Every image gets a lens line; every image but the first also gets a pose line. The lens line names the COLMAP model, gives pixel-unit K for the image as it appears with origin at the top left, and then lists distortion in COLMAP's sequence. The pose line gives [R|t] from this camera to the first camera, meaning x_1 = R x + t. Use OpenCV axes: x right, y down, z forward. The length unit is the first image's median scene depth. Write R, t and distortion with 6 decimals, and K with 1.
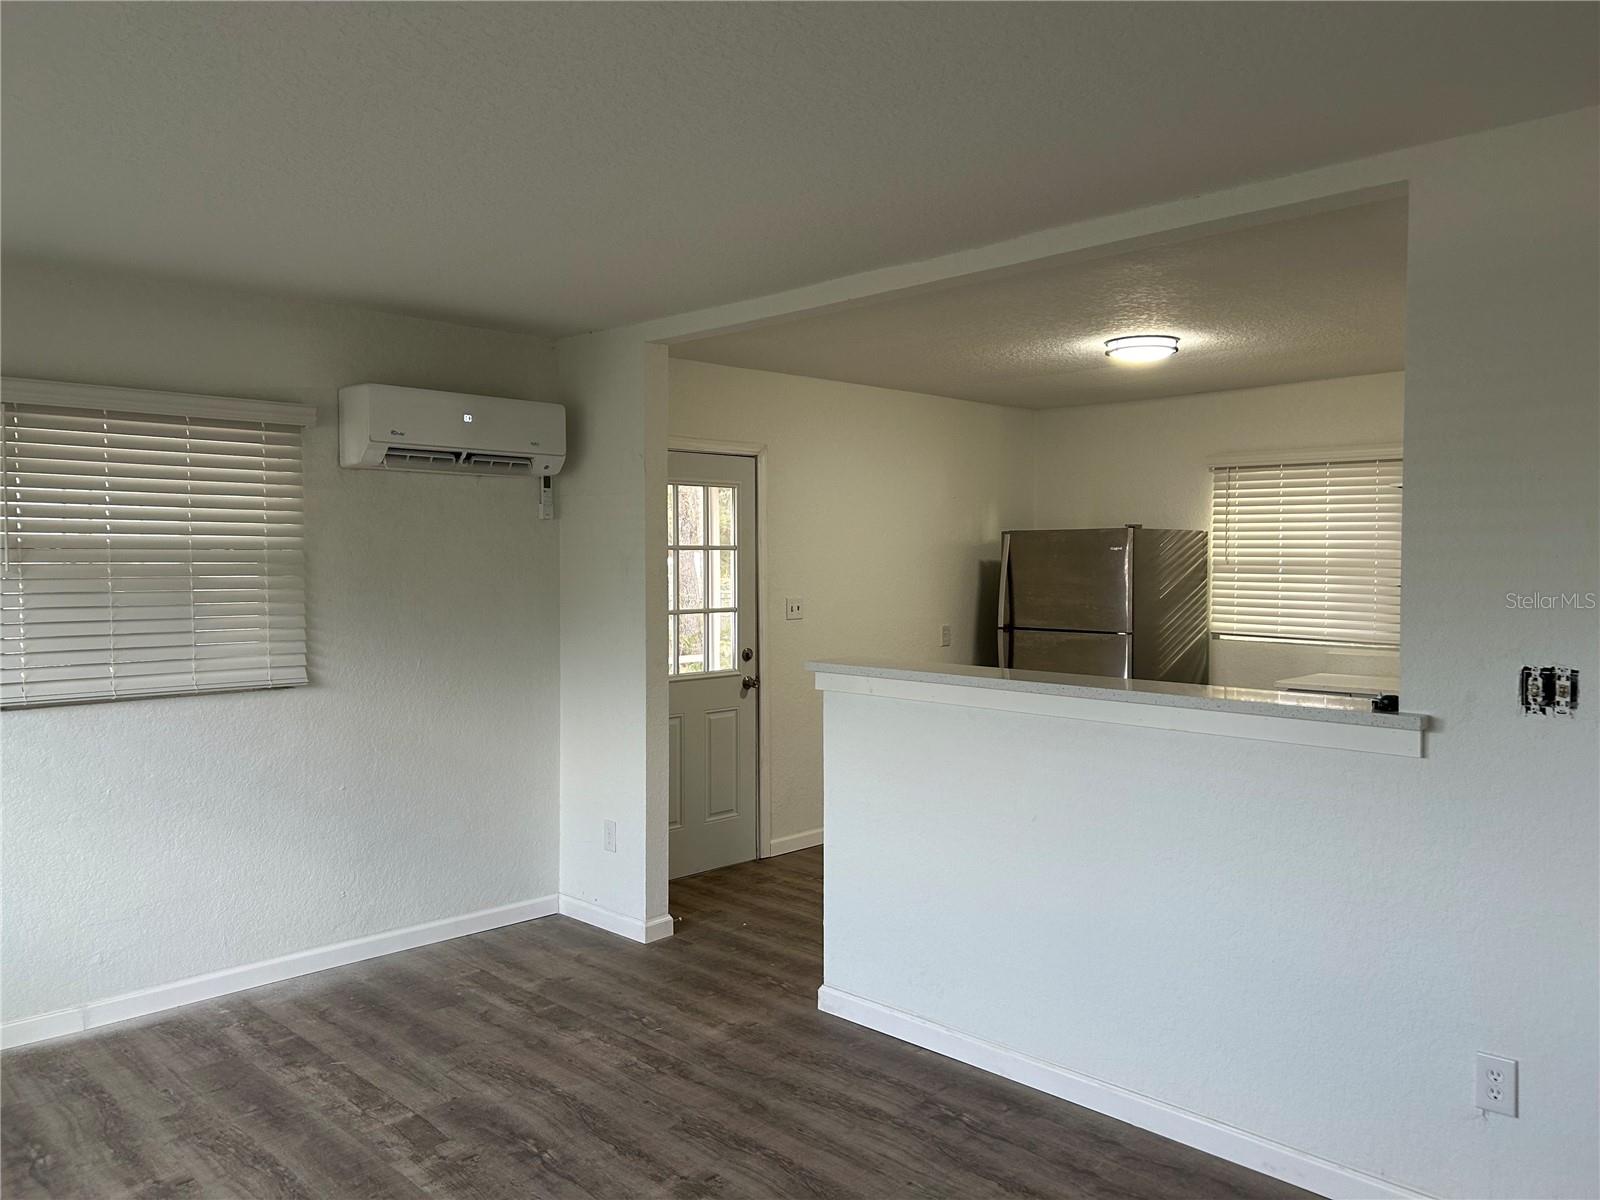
lens RADIAL K [[1225.3, 0, 771.0], [0, 1225.3, 584.5], [0, 0, 1]] dist [0.079230, -0.074758]
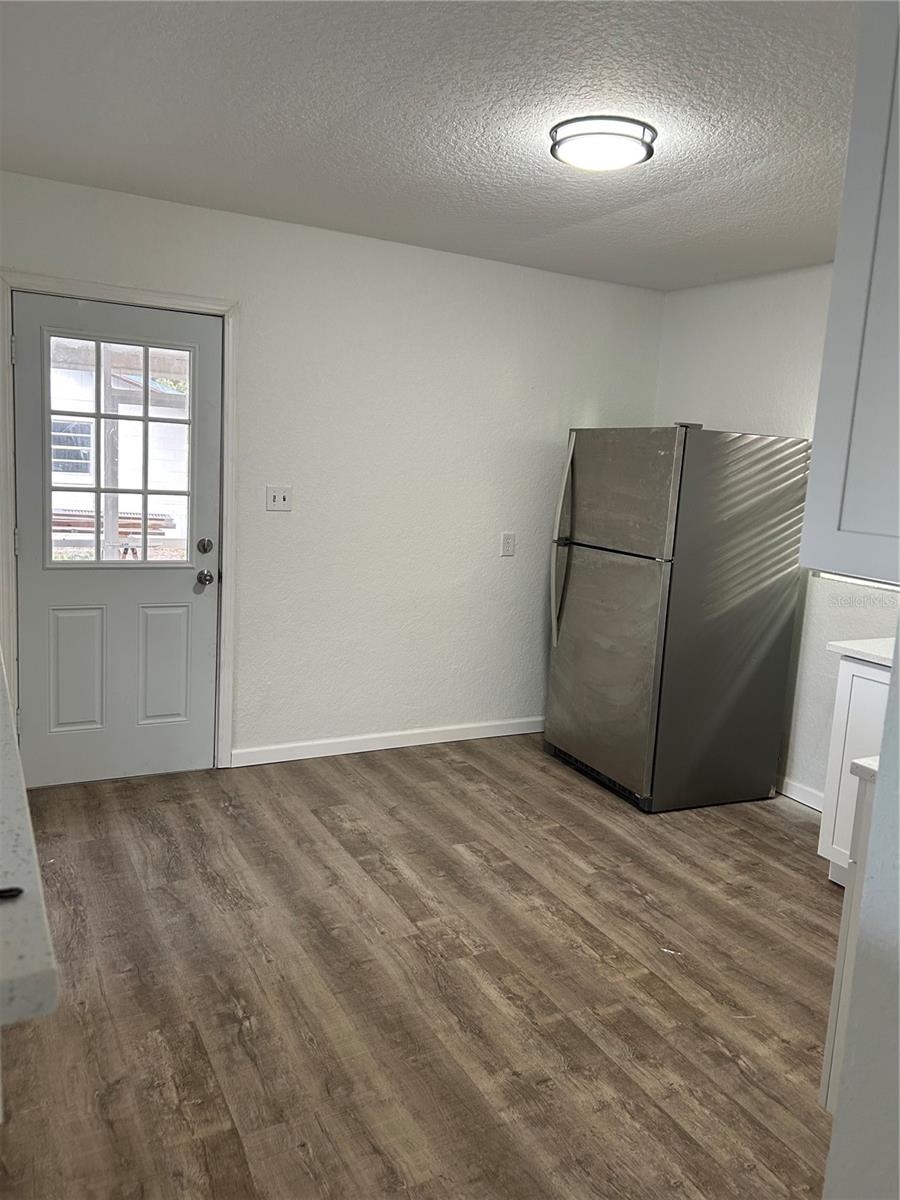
lens RADIAL K [[919.0, 0, 461.5], [0, 919.0, 589.2], [0, 0, 1]] dist [0.079230, -0.074758]
pose [[0.961307, 0.098309, -0.257342, 0.300378], [-0.069424, 0.990460, 0.119037, -0.003714], [0.266589, -0.096566, 0.958960, 0.362783]]
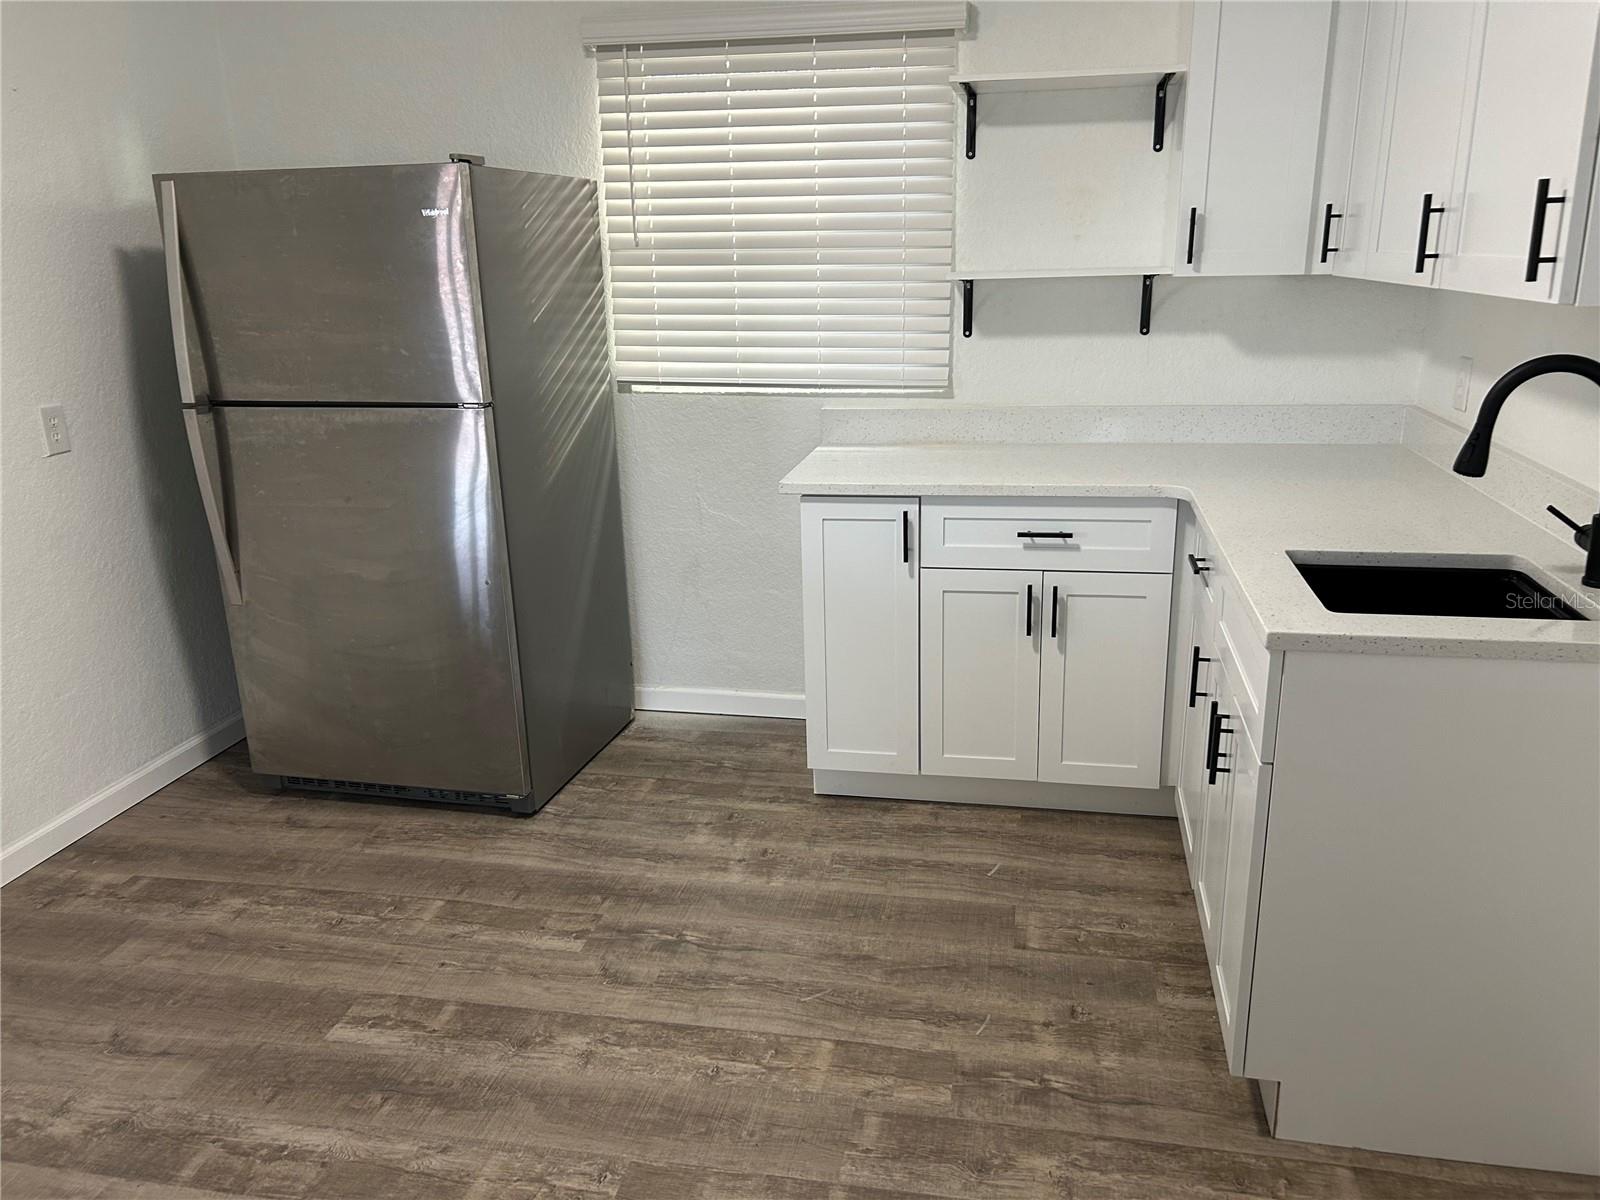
lens RADIAL K [[1225.3, 0, 809.6], [0, 1225.3, 602.7], [0, 0, 1]] dist [0.079230, -0.074758]
pose [[0.819850, -0.179361, 0.543761, 0.115997], [0.035301, 0.963697, 0.264654, -0.007204], [-0.571490, -0.197781, 0.796418, 0.511184]]
